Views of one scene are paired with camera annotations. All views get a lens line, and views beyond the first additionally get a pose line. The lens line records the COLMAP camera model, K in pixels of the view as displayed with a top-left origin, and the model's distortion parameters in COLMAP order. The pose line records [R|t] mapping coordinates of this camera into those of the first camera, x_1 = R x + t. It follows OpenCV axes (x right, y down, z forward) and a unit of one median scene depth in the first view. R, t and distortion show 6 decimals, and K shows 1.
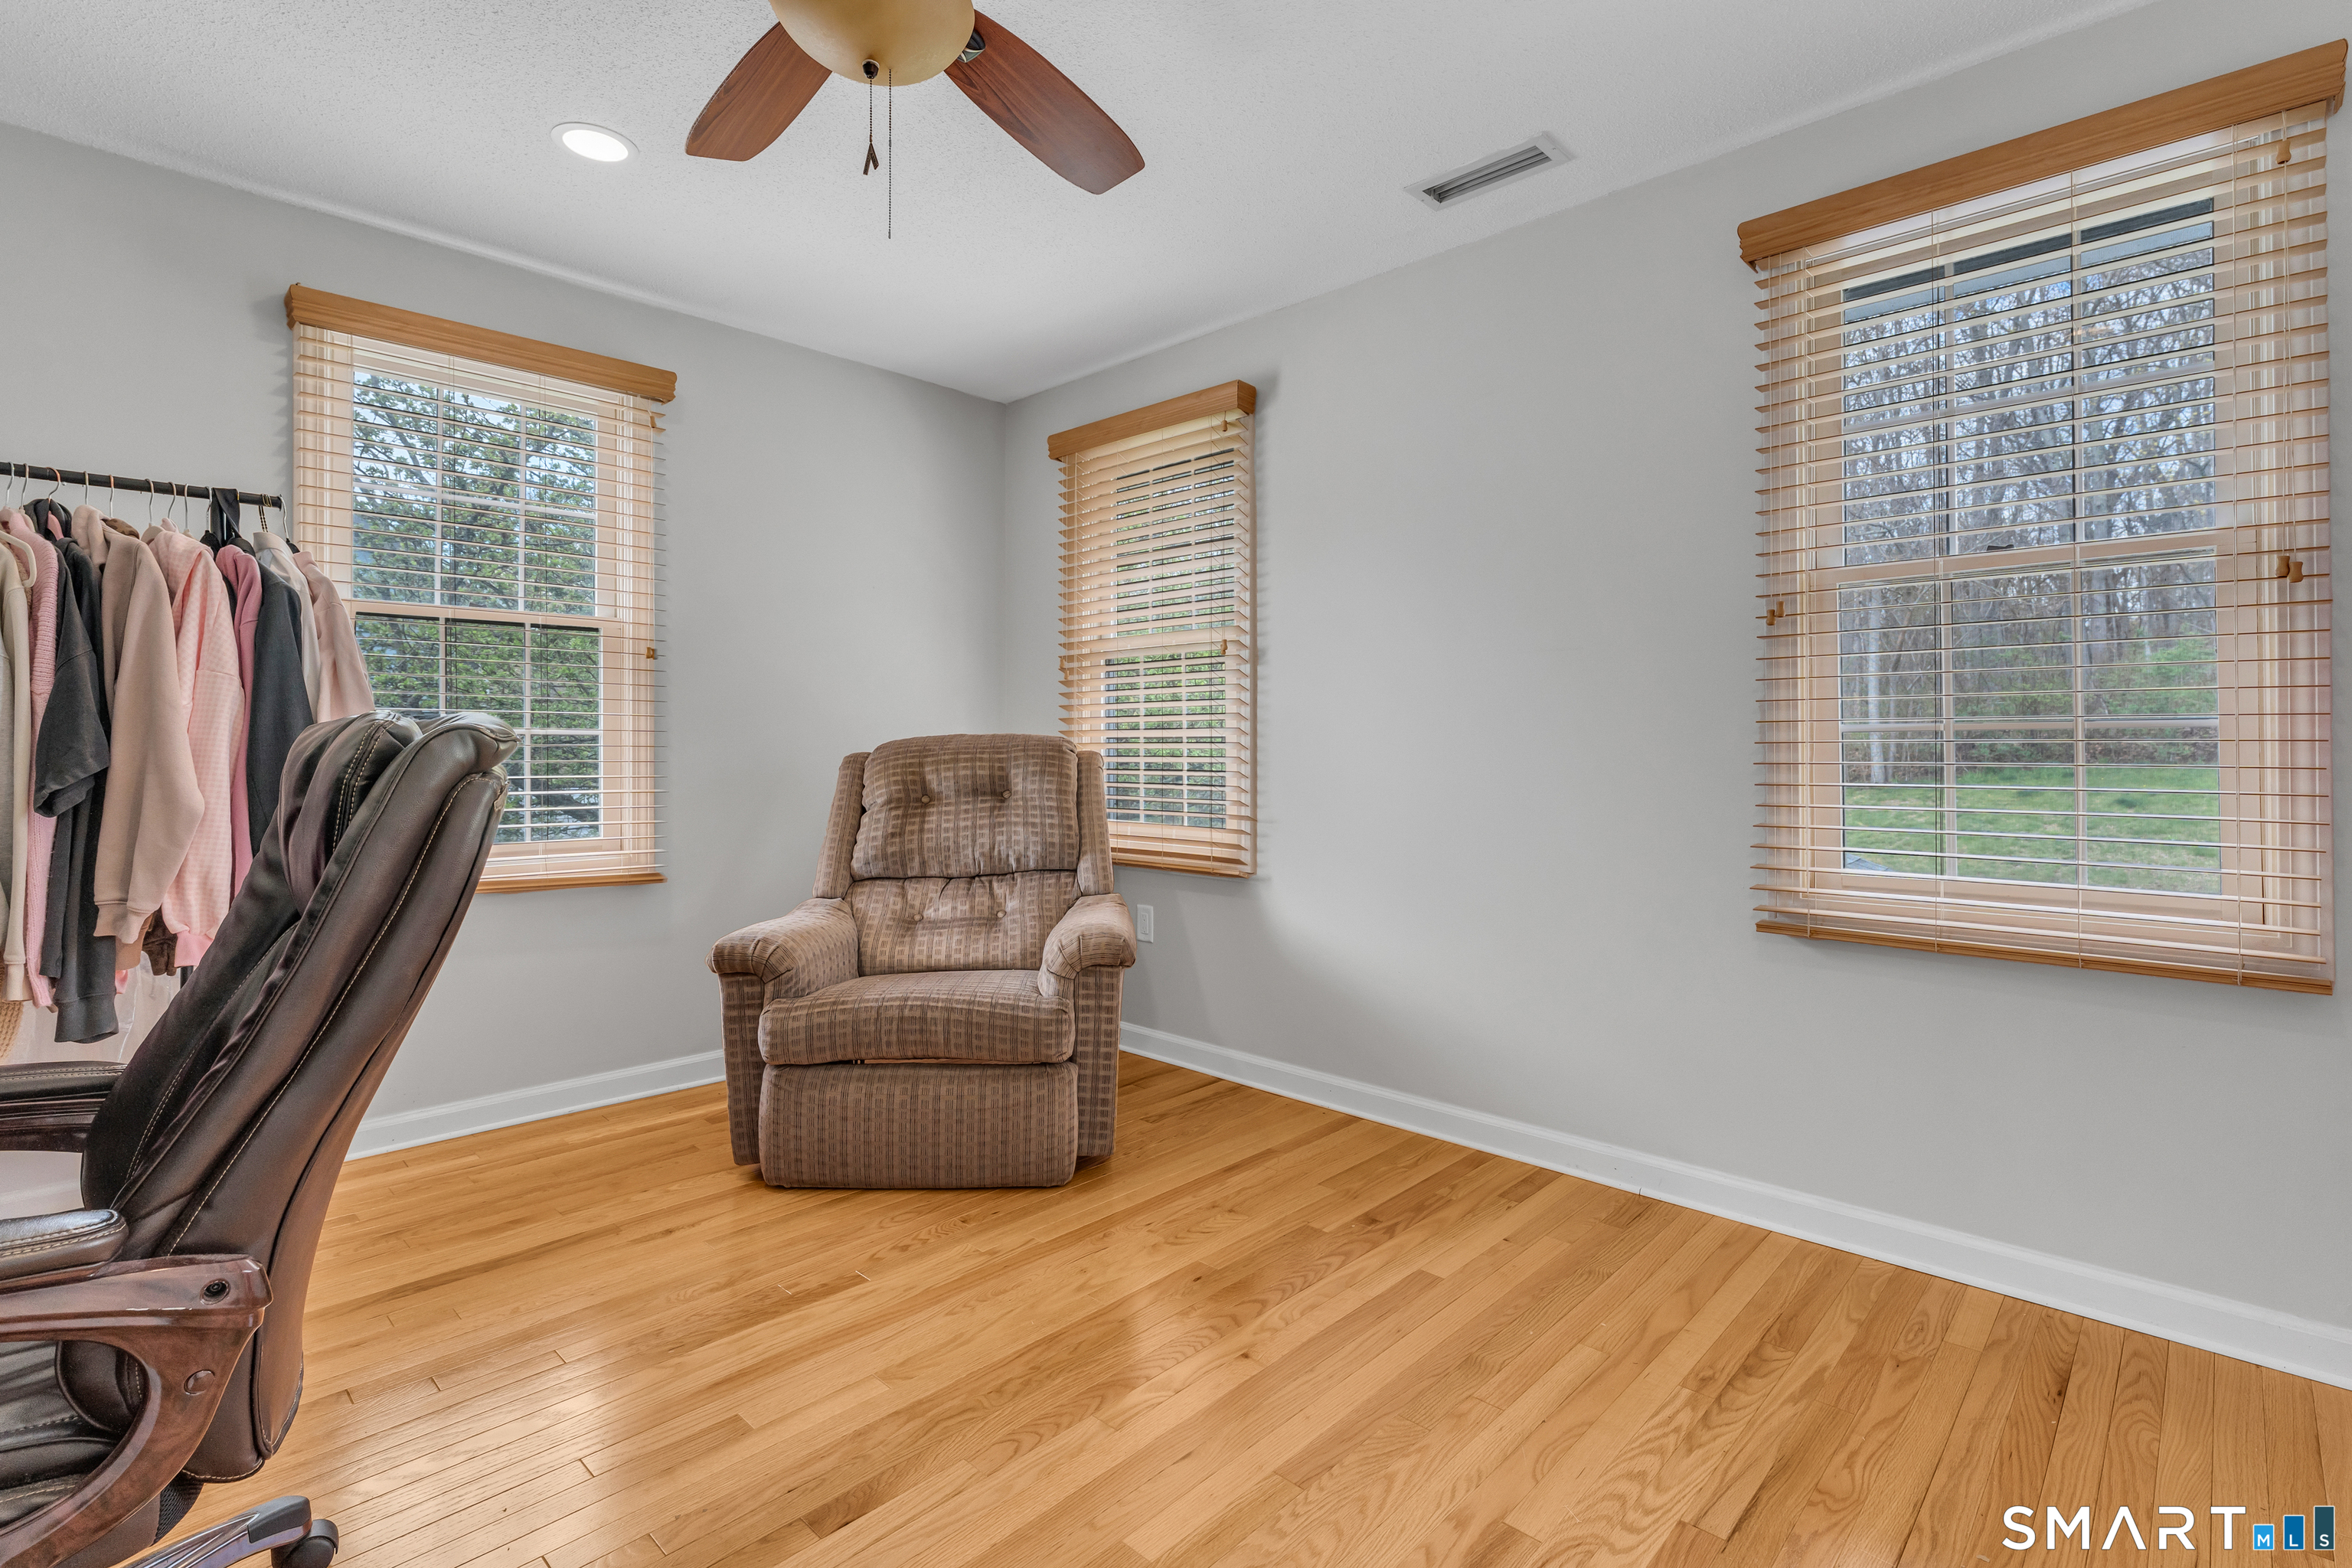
lens RADIAL K [[1146.8, 0, 1172.5], [0, 1146.8, 778.6], [0, 0, 1]] dist [-0.000615, 0.000410]
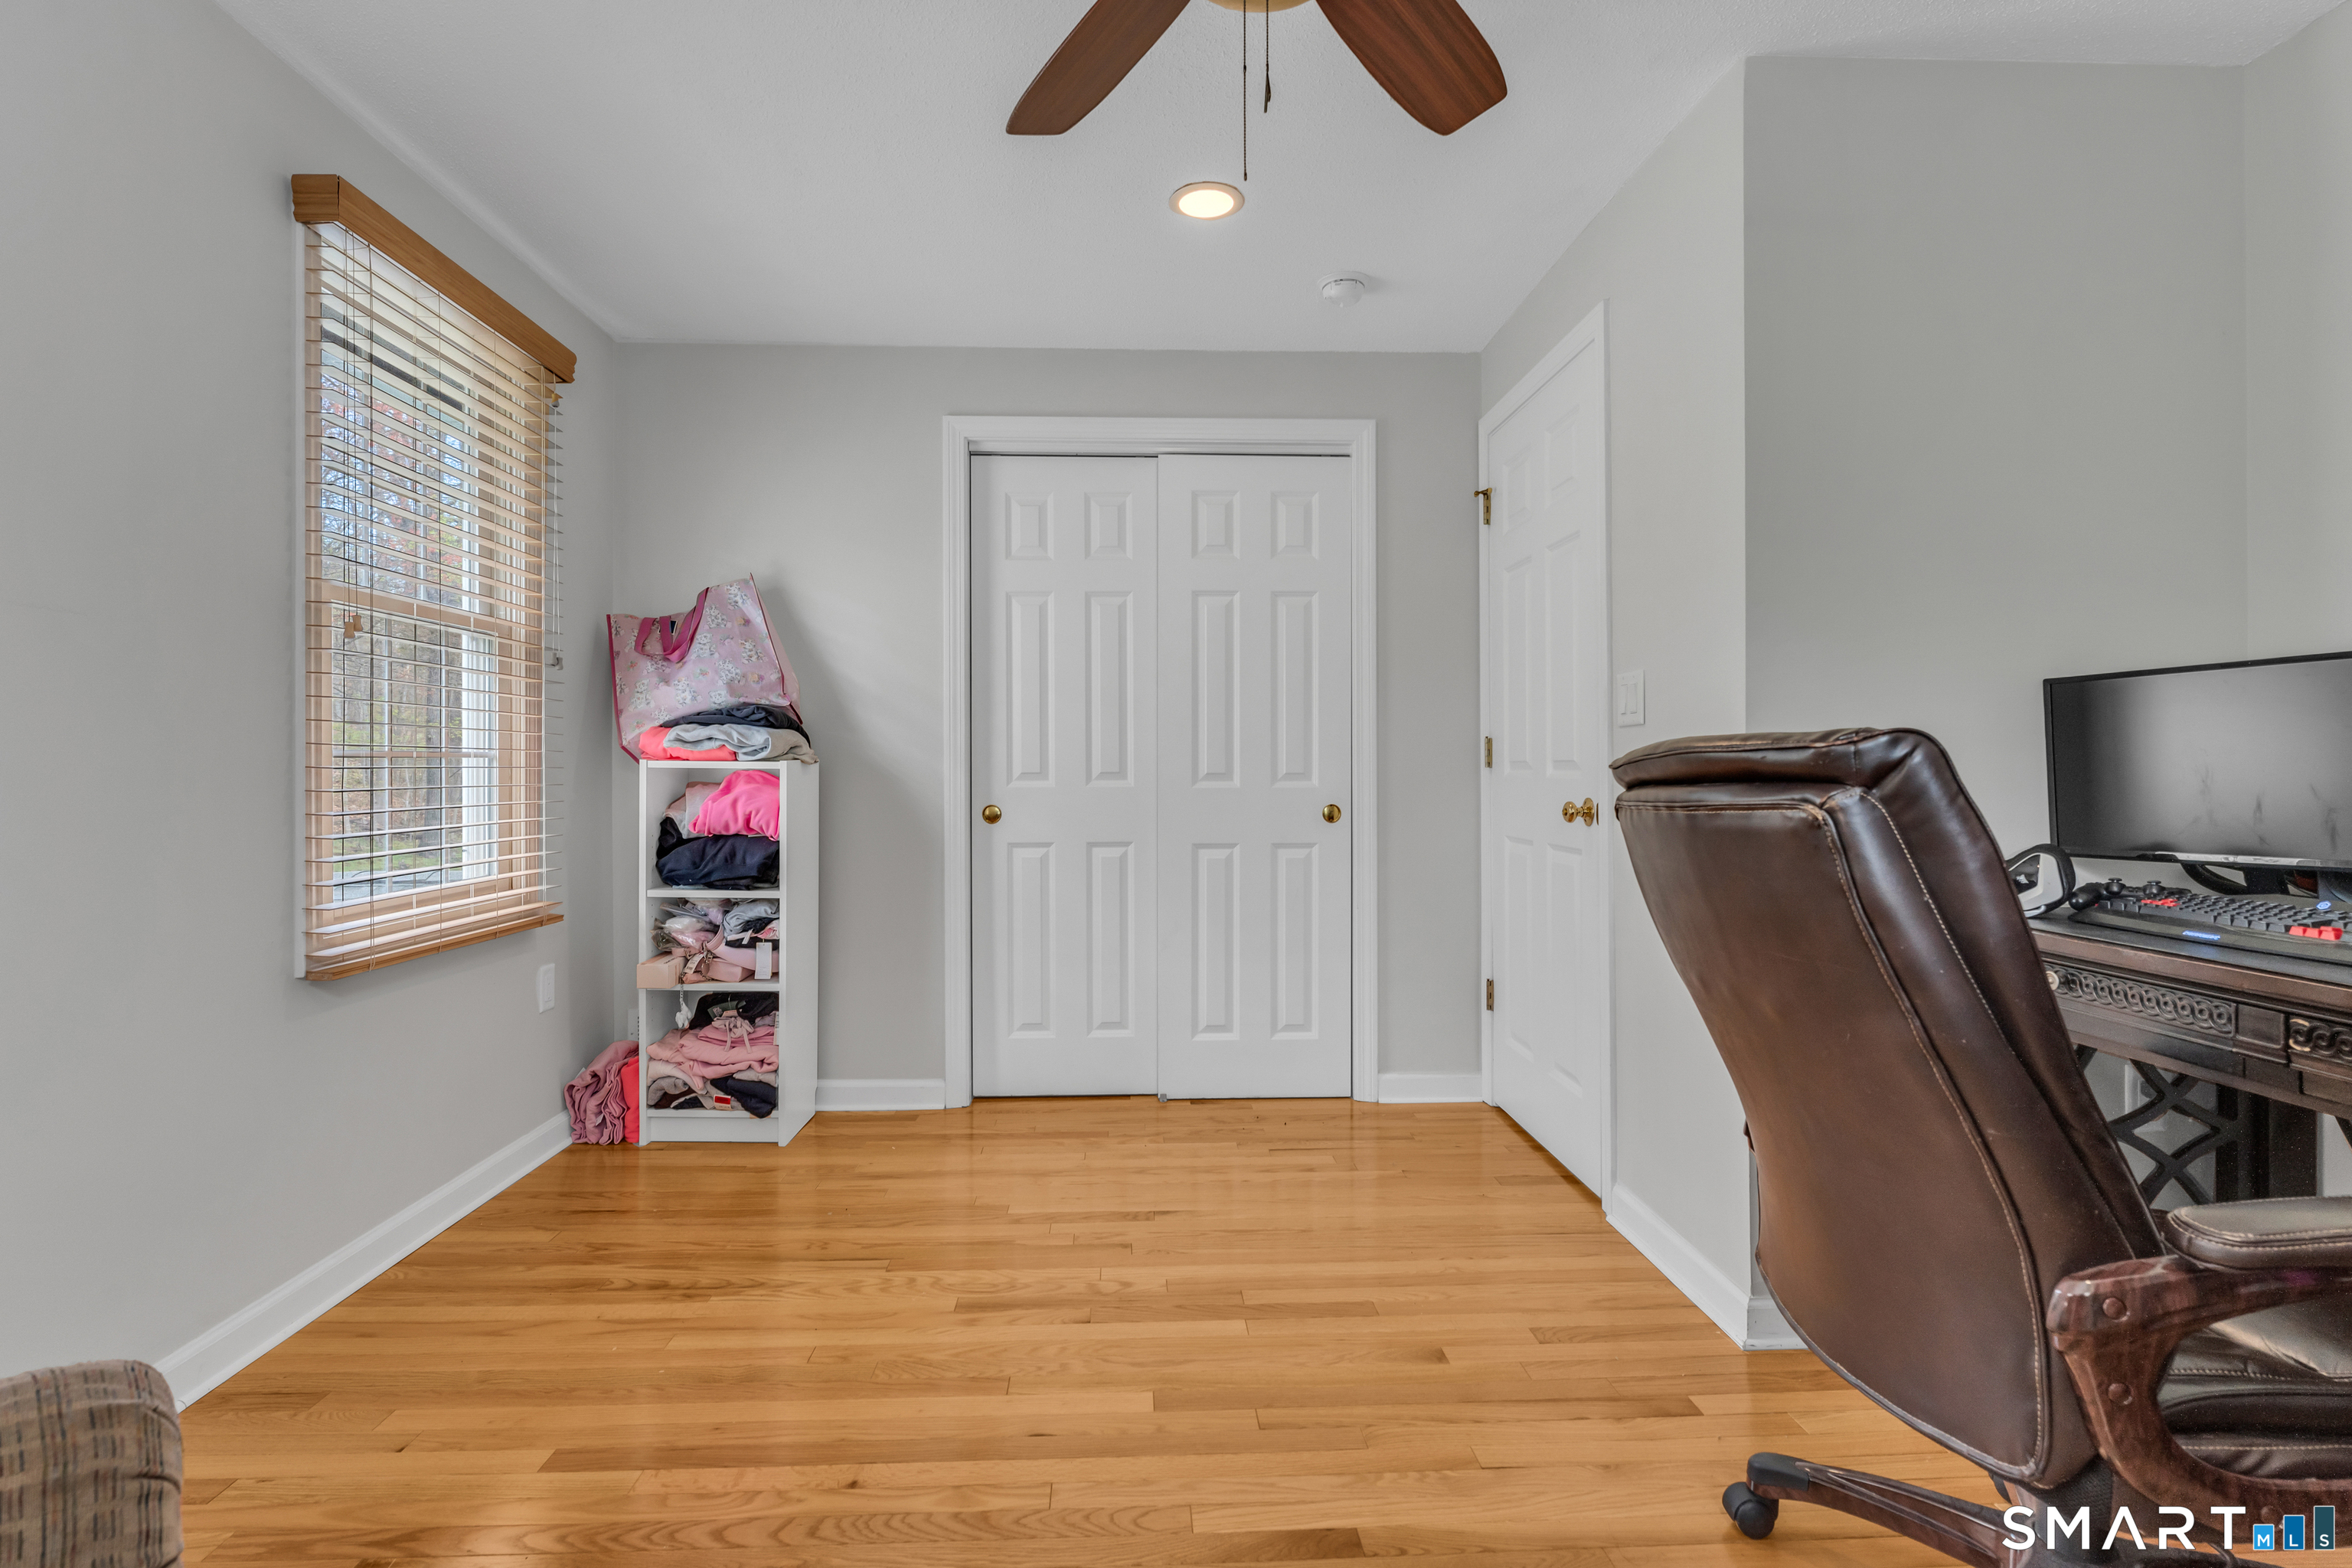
lens RADIAL K [[1146.8, 0, 1172.5], [0, 1146.8, 778.6], [0, 0, 1]] dist [-0.000615, 0.000410]
pose [[-0.748983, -0.005649, 0.662565, -0.667571], [0.017778, 0.999432, 0.028617, -0.044702], [-0.662350, 0.033213, -0.748458, 1.439376]]
